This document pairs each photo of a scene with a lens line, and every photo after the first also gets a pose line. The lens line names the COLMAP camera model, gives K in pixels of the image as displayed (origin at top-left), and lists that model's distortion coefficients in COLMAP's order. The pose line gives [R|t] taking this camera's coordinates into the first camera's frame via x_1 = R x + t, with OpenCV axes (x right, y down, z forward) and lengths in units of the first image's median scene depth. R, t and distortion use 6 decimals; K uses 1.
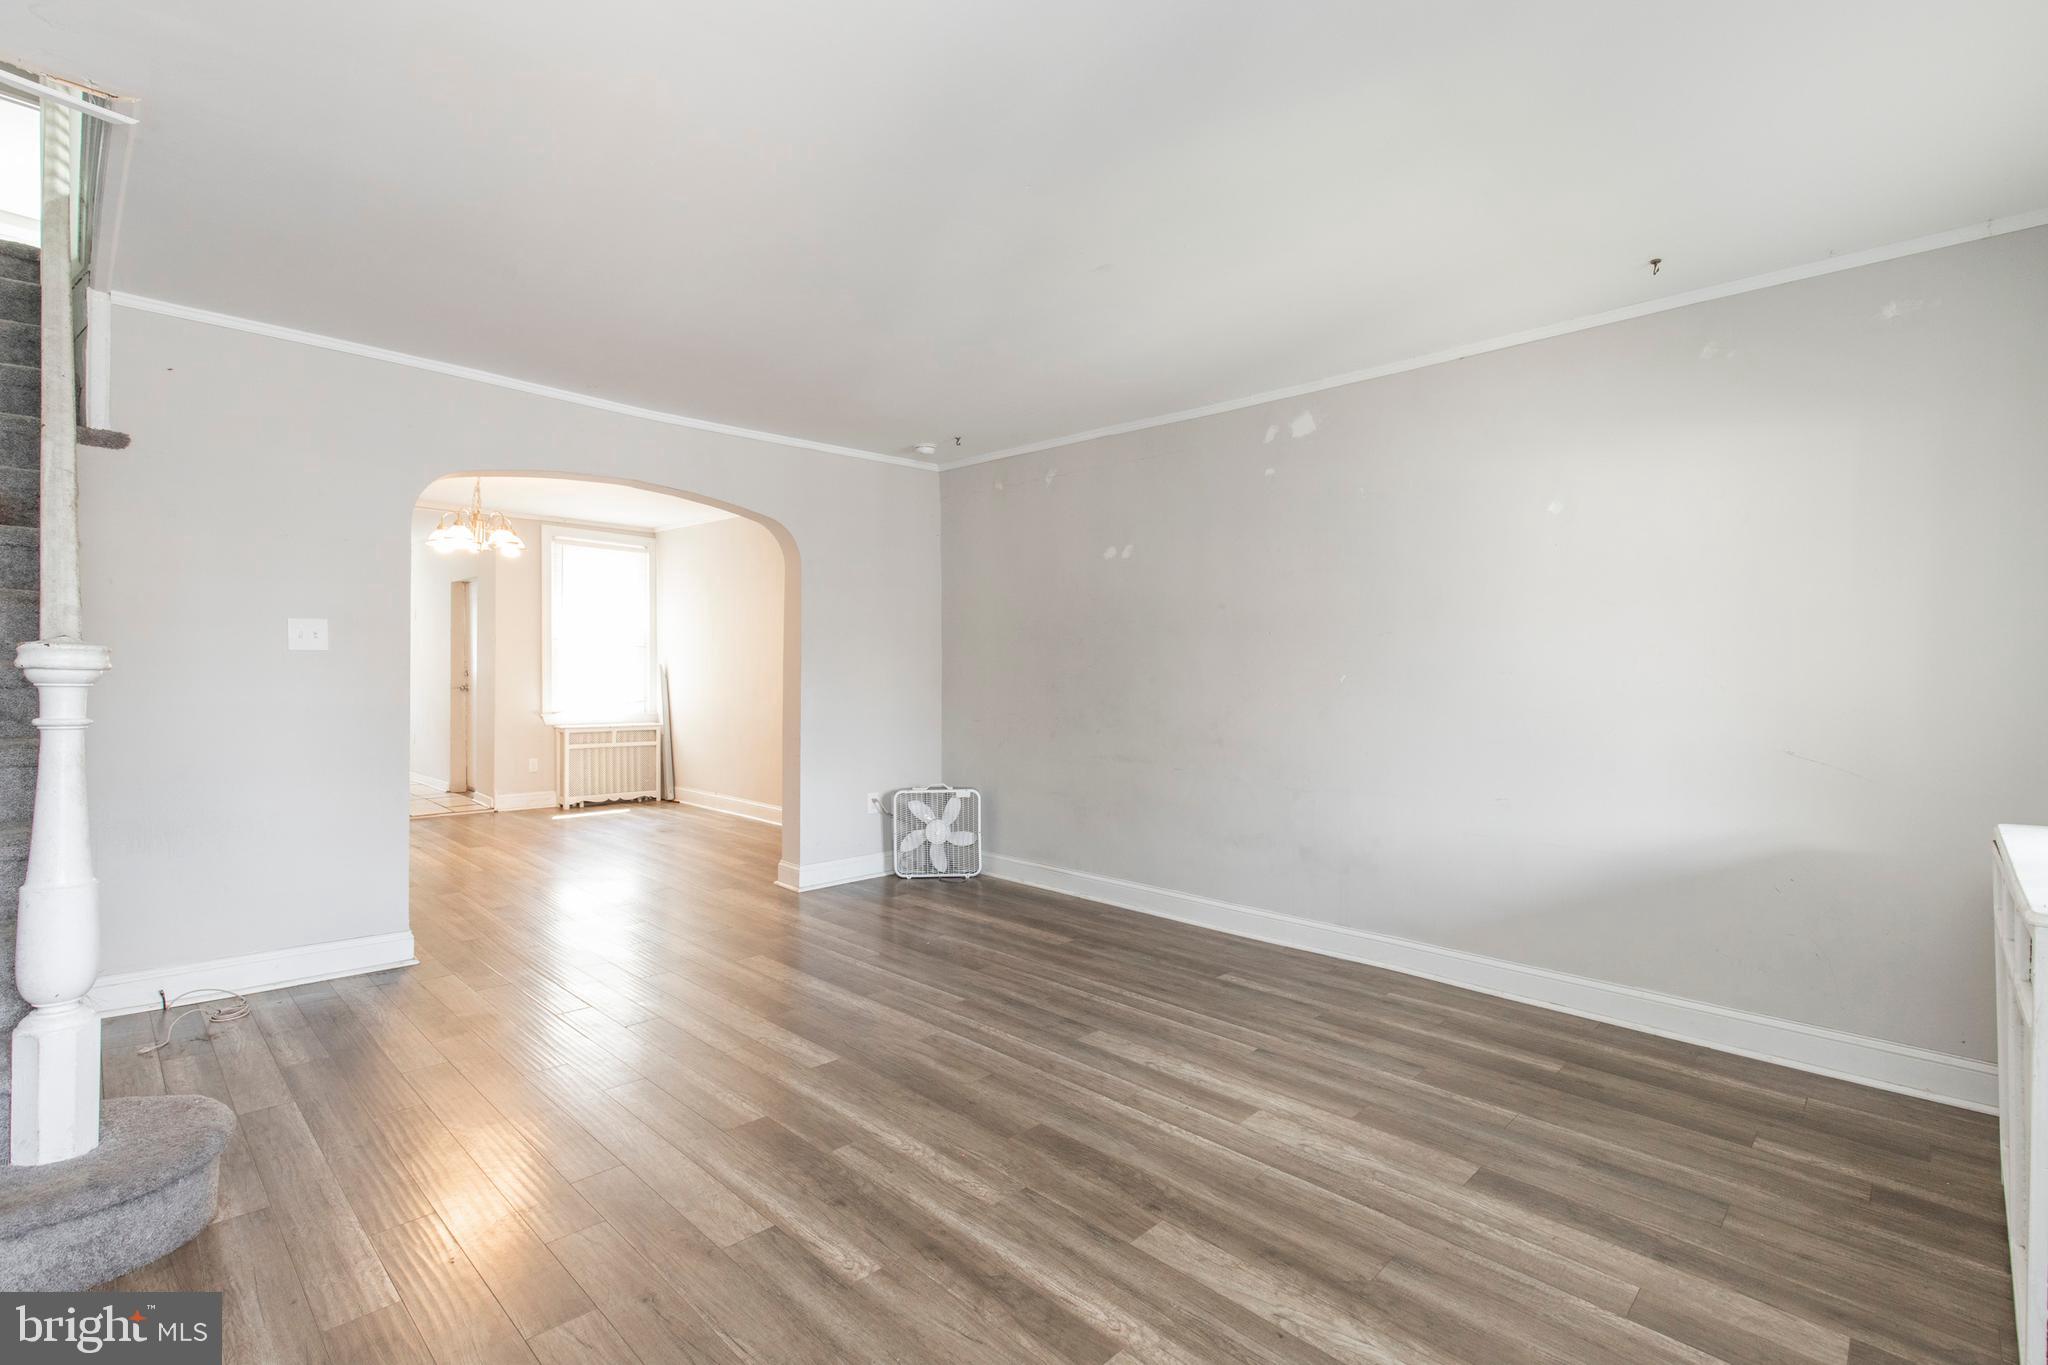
lens RADIAL K [[925.8, 0, 1028.5], [0, 925.8, 682.0], [0, 0, 1]] dist [0.005660, 0.000643]
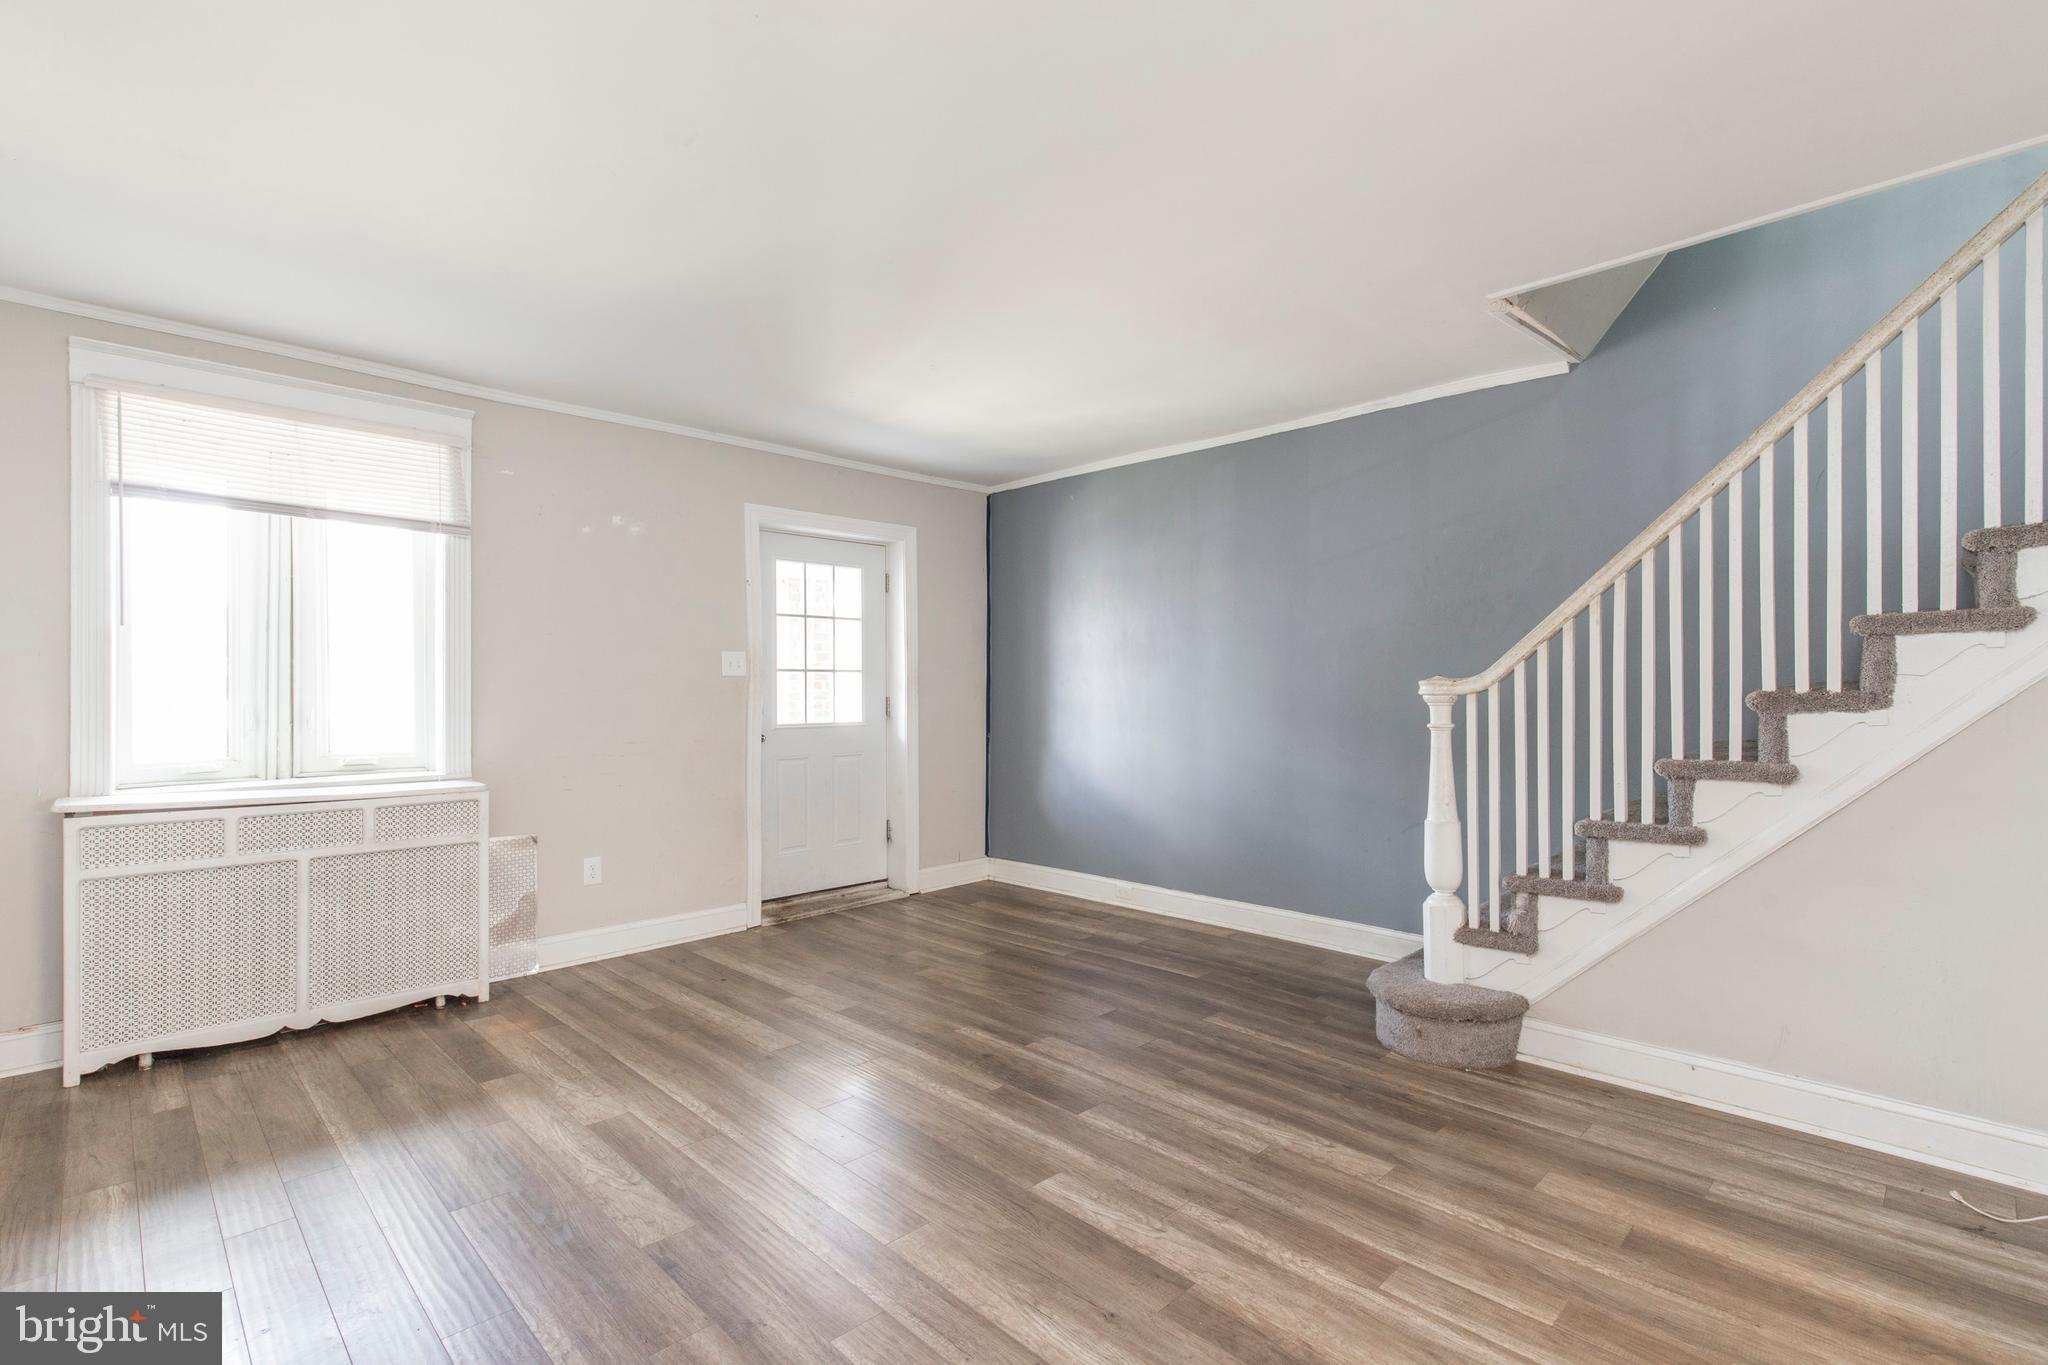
lens RADIAL K [[925.8, 0, 1057.5], [0, 925.8, 697.0], [0, 0, 1]] dist [0.005660, 0.000643]
pose [[-0.999919, -0.008705, -0.009272, -0.221469], [-0.008767, 0.999939, 0.006656, -0.008343], [0.009213, 0.006737, -0.999935, 1.832356]]
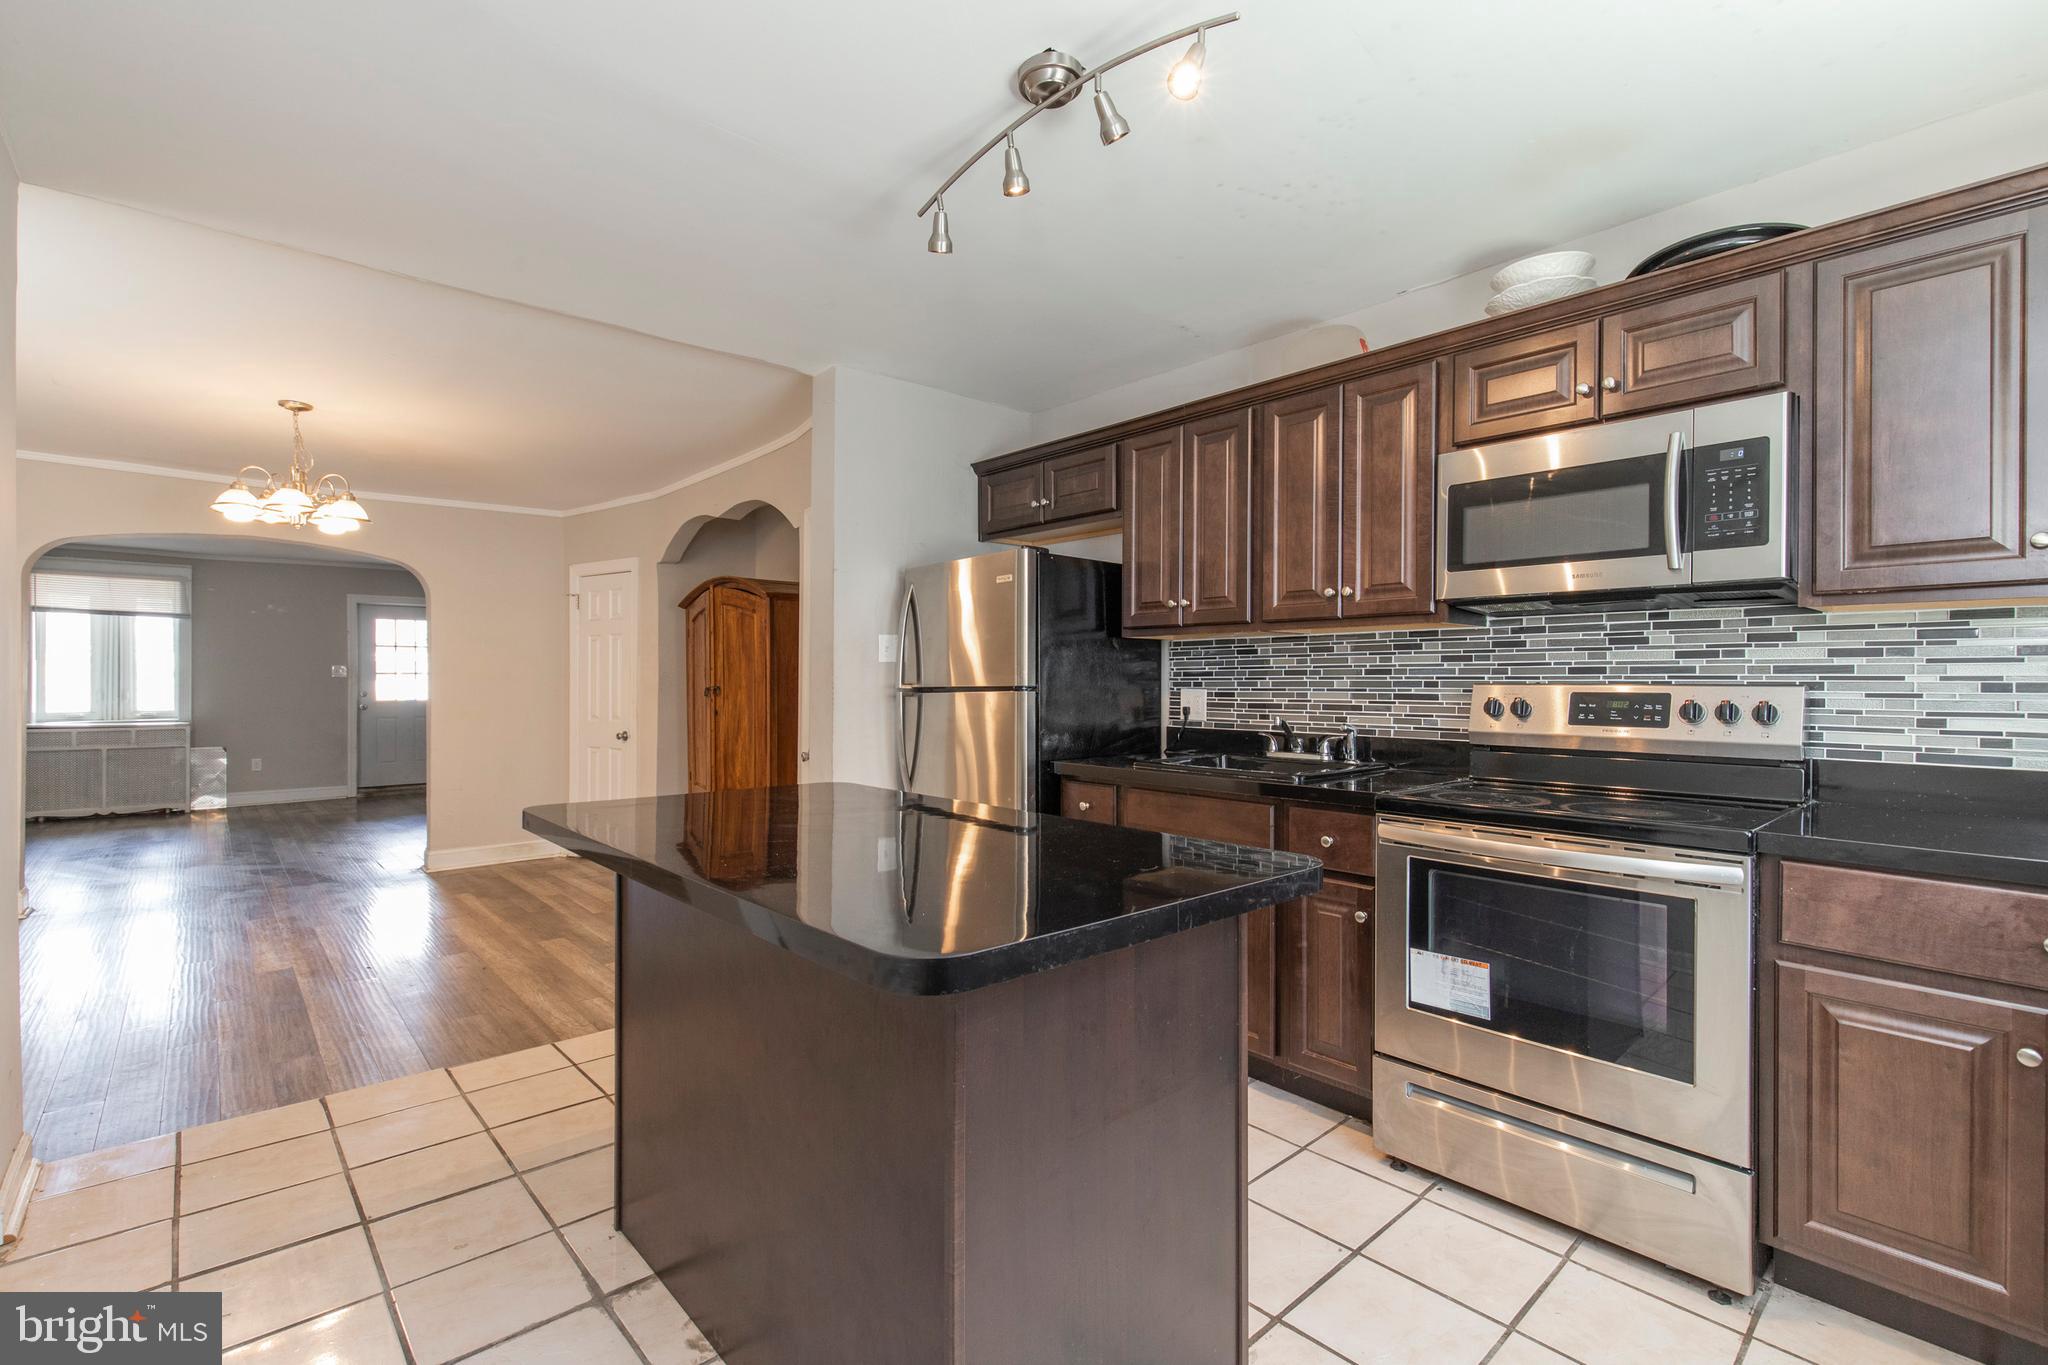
lens RADIAL K [[925.8, 0, 1052.7], [0, 925.8, 687.6], [0, 0, 1]] dist [0.005660, 0.000643]
pose [[-0.998879, -0.014006, 0.045221, -2.570350], [-0.013516, 0.999847, 0.011118, -0.066721], [-0.045370, 0.010494, -0.998915, 3.597349]]
